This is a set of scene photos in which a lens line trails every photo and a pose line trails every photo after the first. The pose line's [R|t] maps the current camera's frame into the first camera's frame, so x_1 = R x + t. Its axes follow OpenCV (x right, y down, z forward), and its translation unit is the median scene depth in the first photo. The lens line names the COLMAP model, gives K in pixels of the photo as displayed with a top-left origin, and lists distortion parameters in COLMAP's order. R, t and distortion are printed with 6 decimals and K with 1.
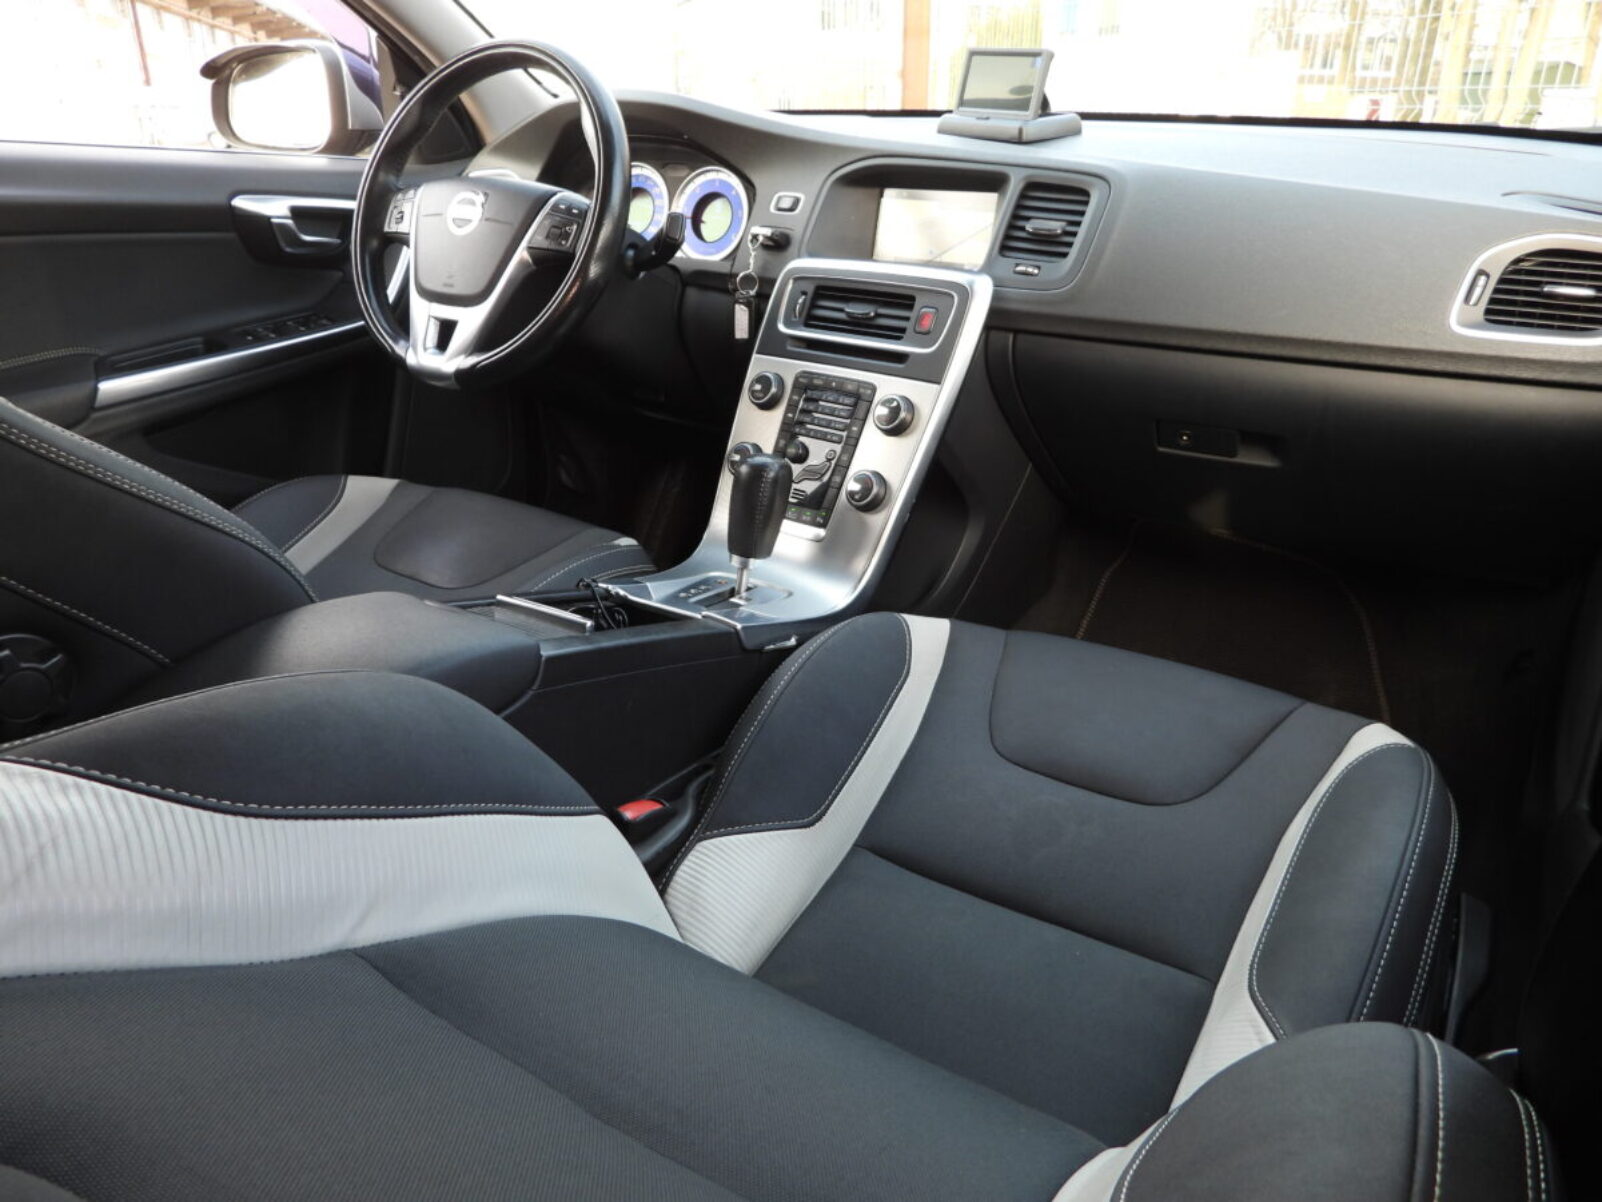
lens RADIAL K [[1151.1, 0, 795.2], [0, 1151.1, 602.6], [0, 0, 1]] dist [-0.008093, -0.001067]
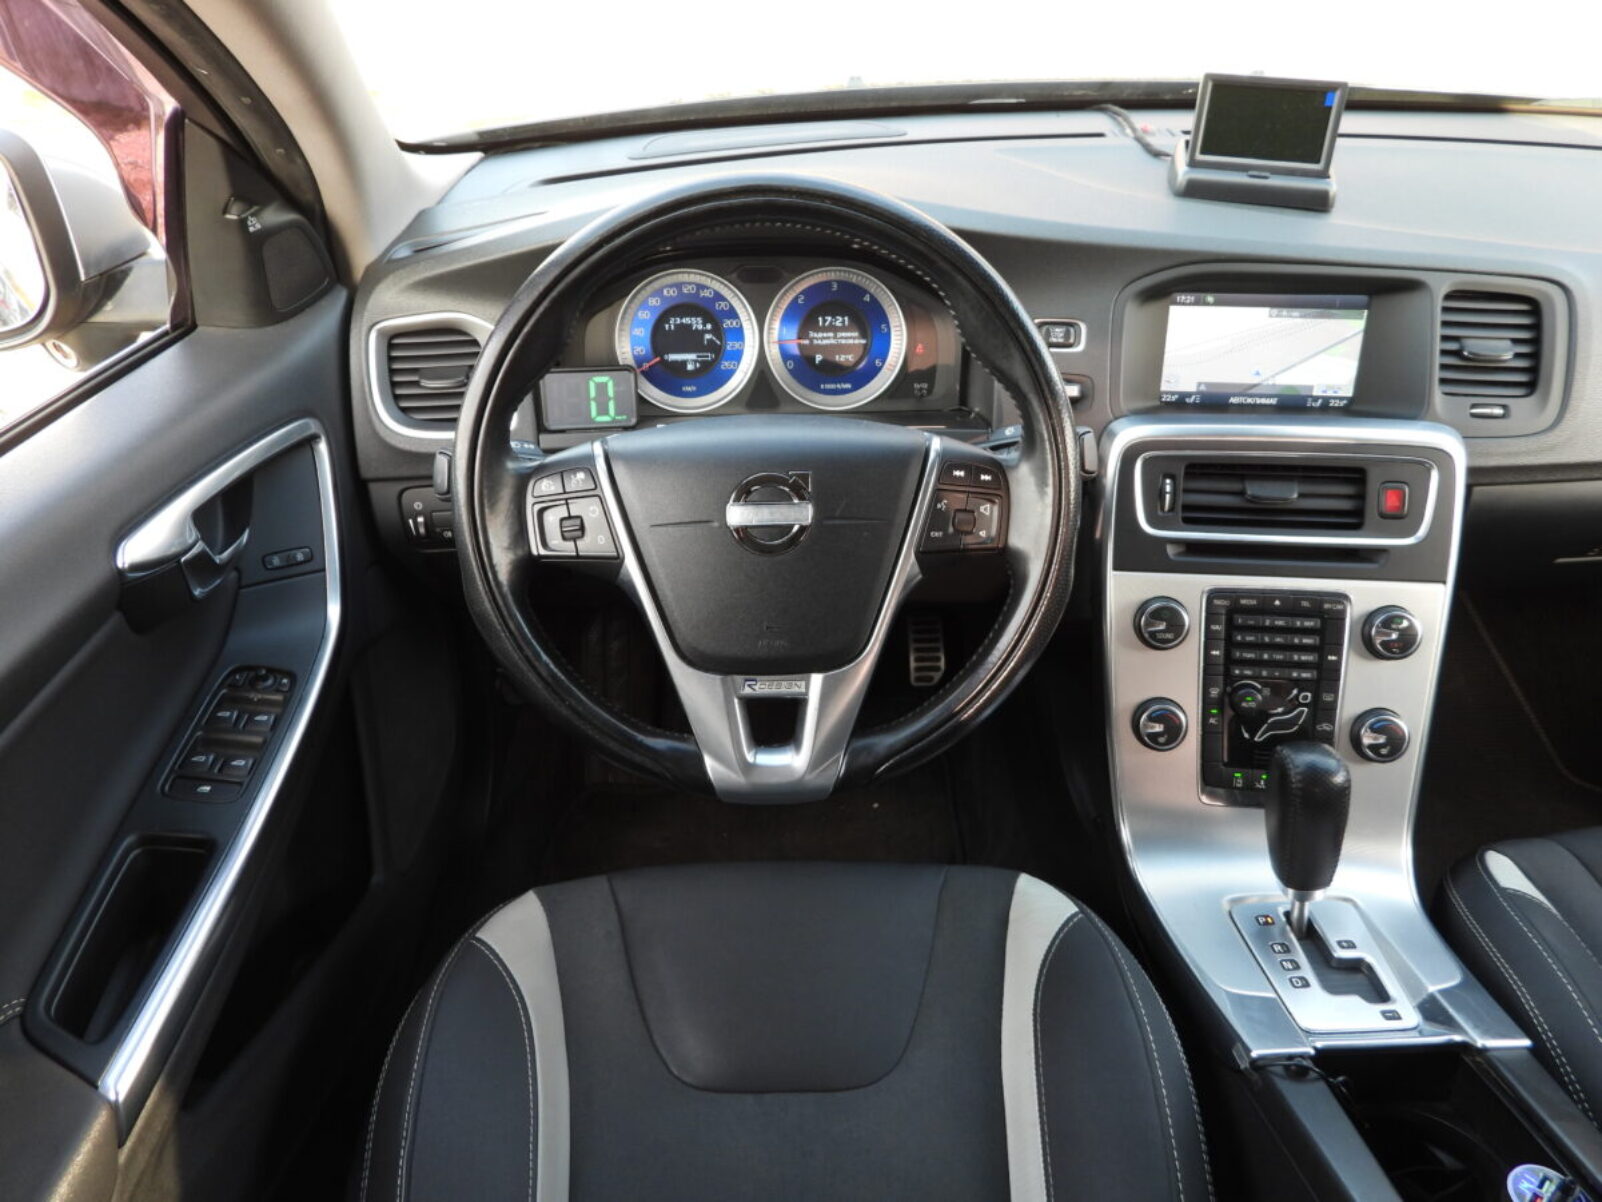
lens RADIAL K [[1151.1, 0, 803.5], [0, 1151.1, 601.7], [0, 0, 1]] dist [-0.008093, -0.001067]
pose [[0.824799, -0.327405, 0.460991, -0.510550], [0.243532, 0.941502, 0.232951, -0.398890], [-0.510294, -0.079871, 0.856283, 0.475648]]
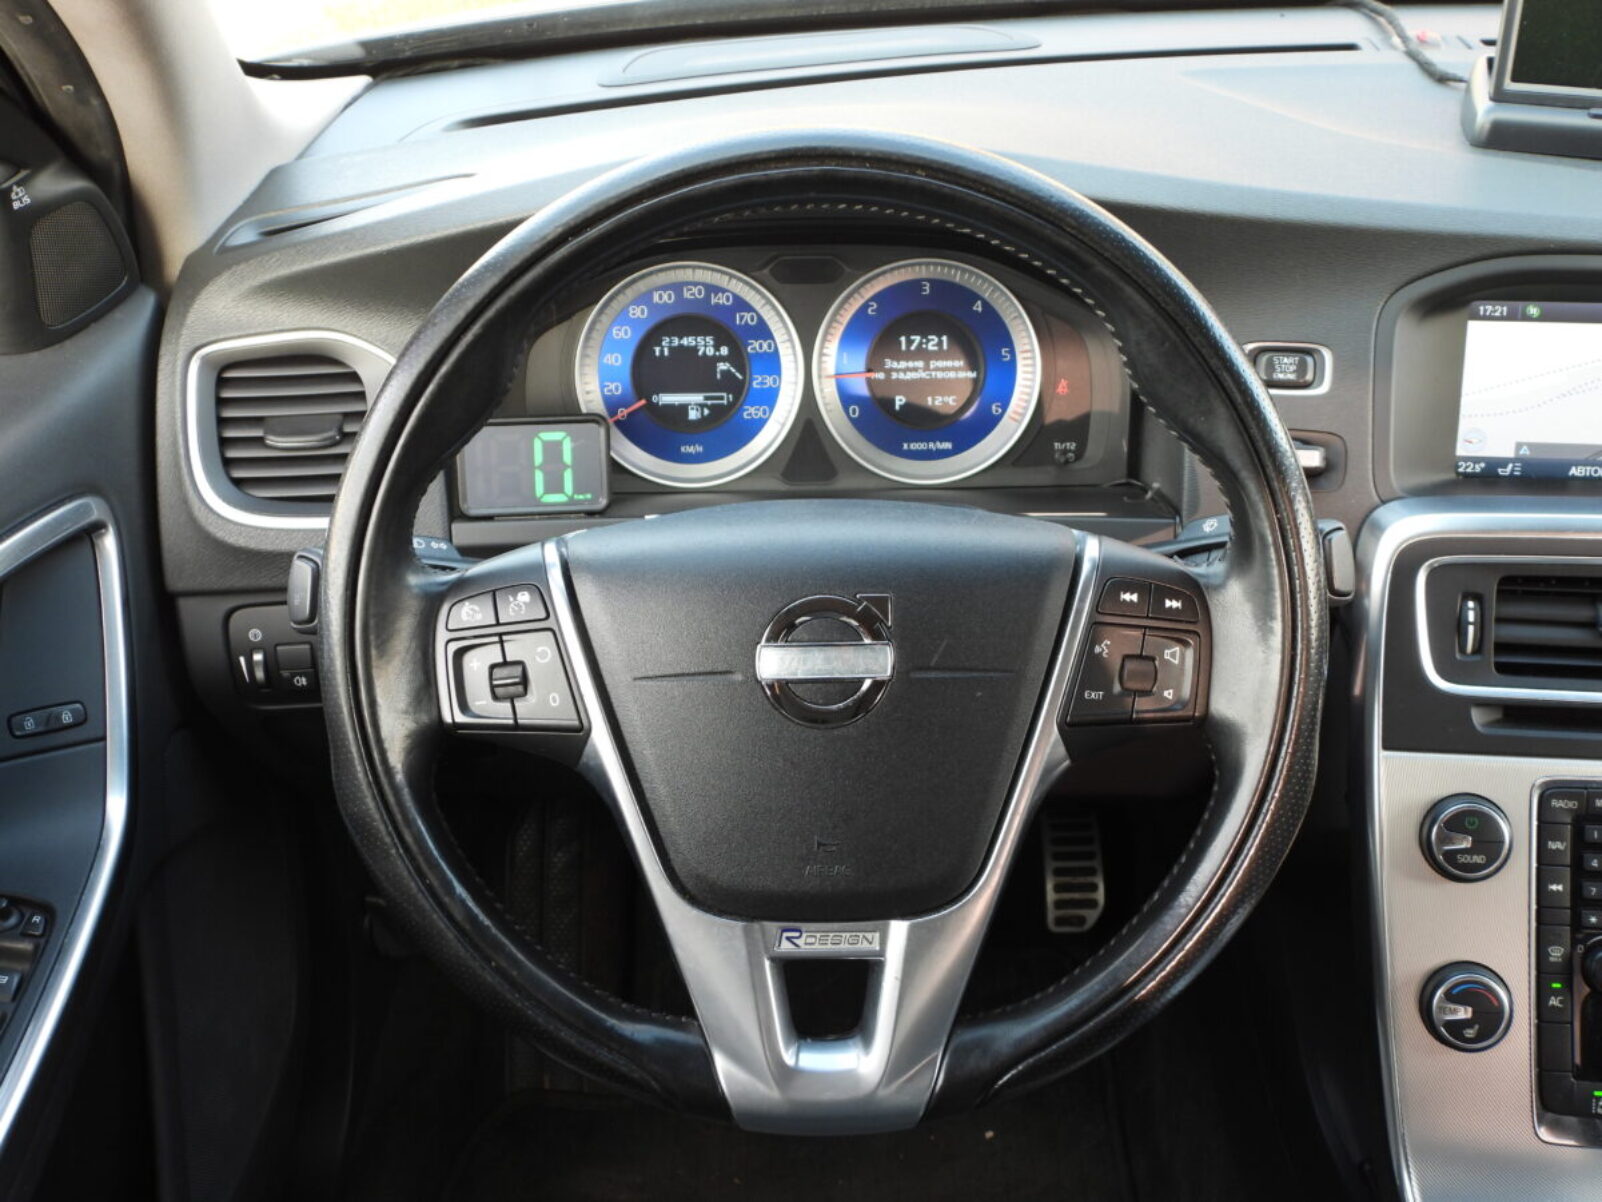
lens RADIAL K [[1929.2, 0, 804.2], [0, 1929.2, 598.3], [0, 0, 1]] dist [-0.013160, 0.000000]
pose [[0.841044, -0.278418, 0.463820, -0.522403], [0.241659, 0.960451, 0.138330, -0.412398], [-0.483990, -0.004255, 0.875063, 0.459529]]
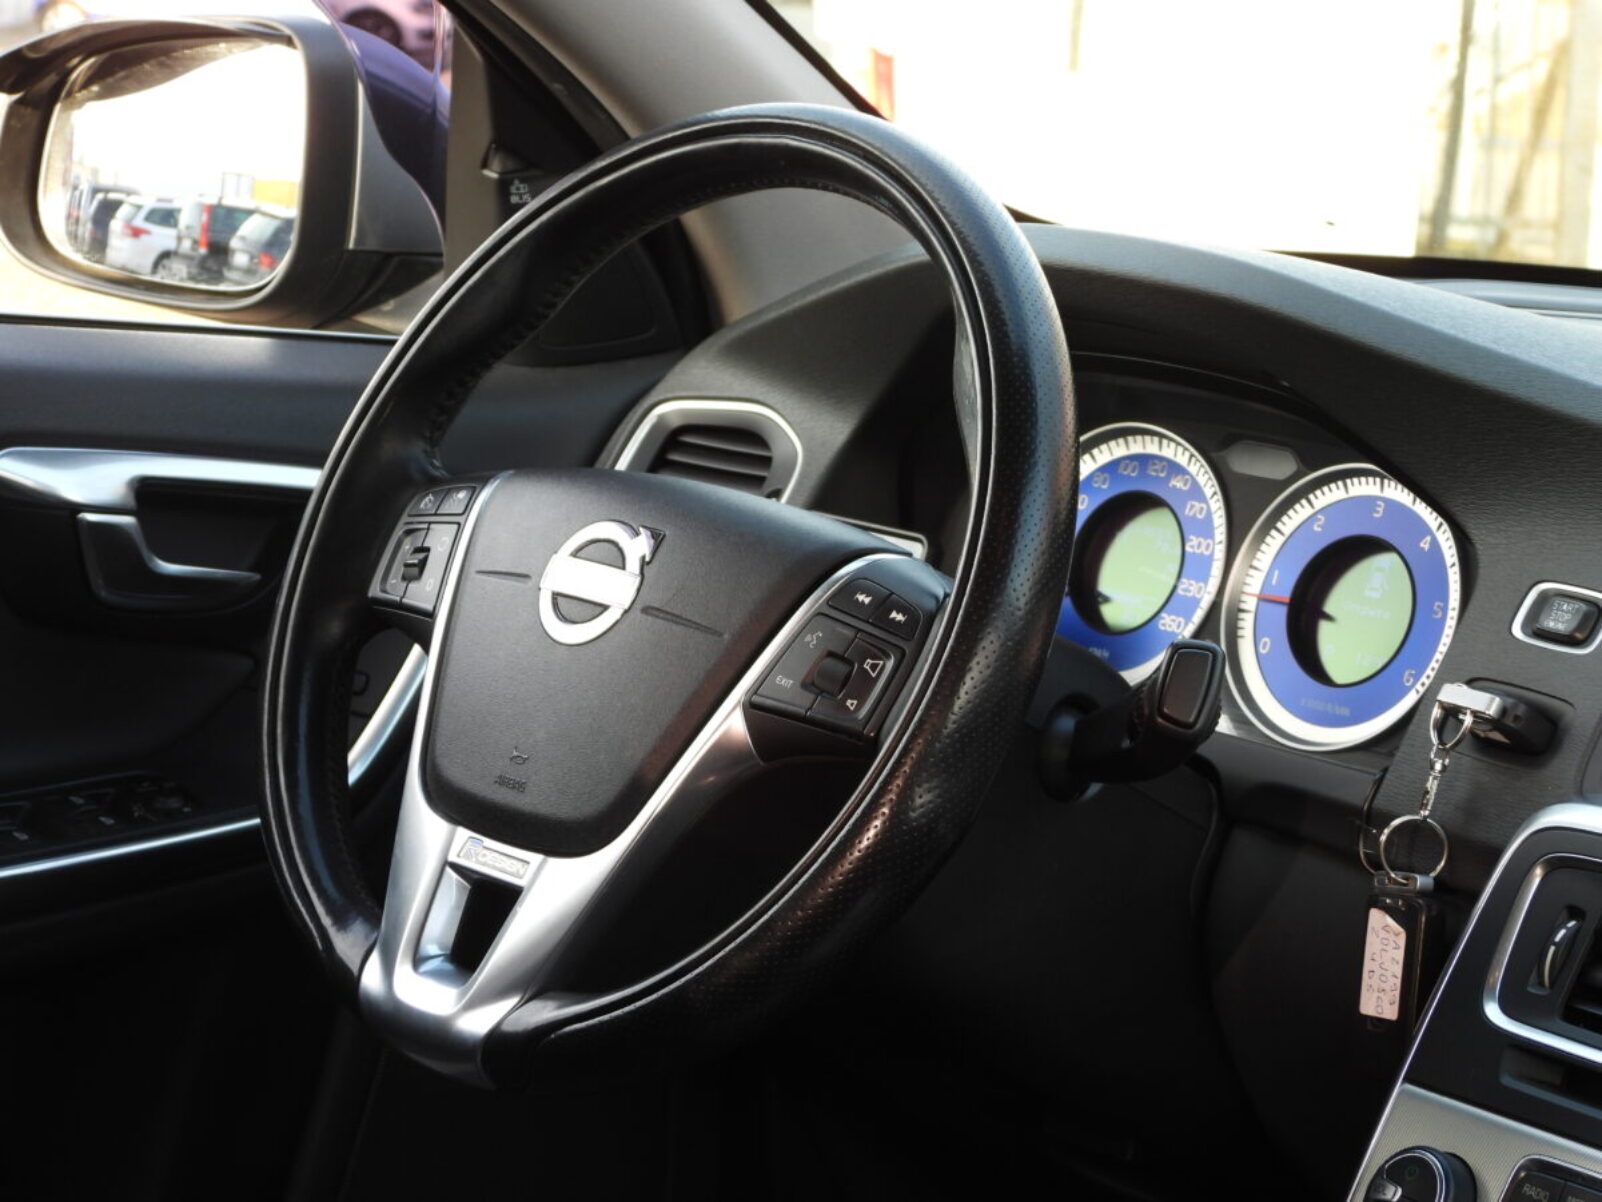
lens RADIAL K [[4072.8, 0, 810.0], [0, 4072.8, 602.5], [0, 0, 1]] dist [-0.026349, 0.000000]
pose [[0.965268, 0.086076, -0.246673, 0.070150], [-0.145537, 0.961263, -0.234078, -0.056264], [0.216970, 0.261848, 0.940404, -0.114960]]
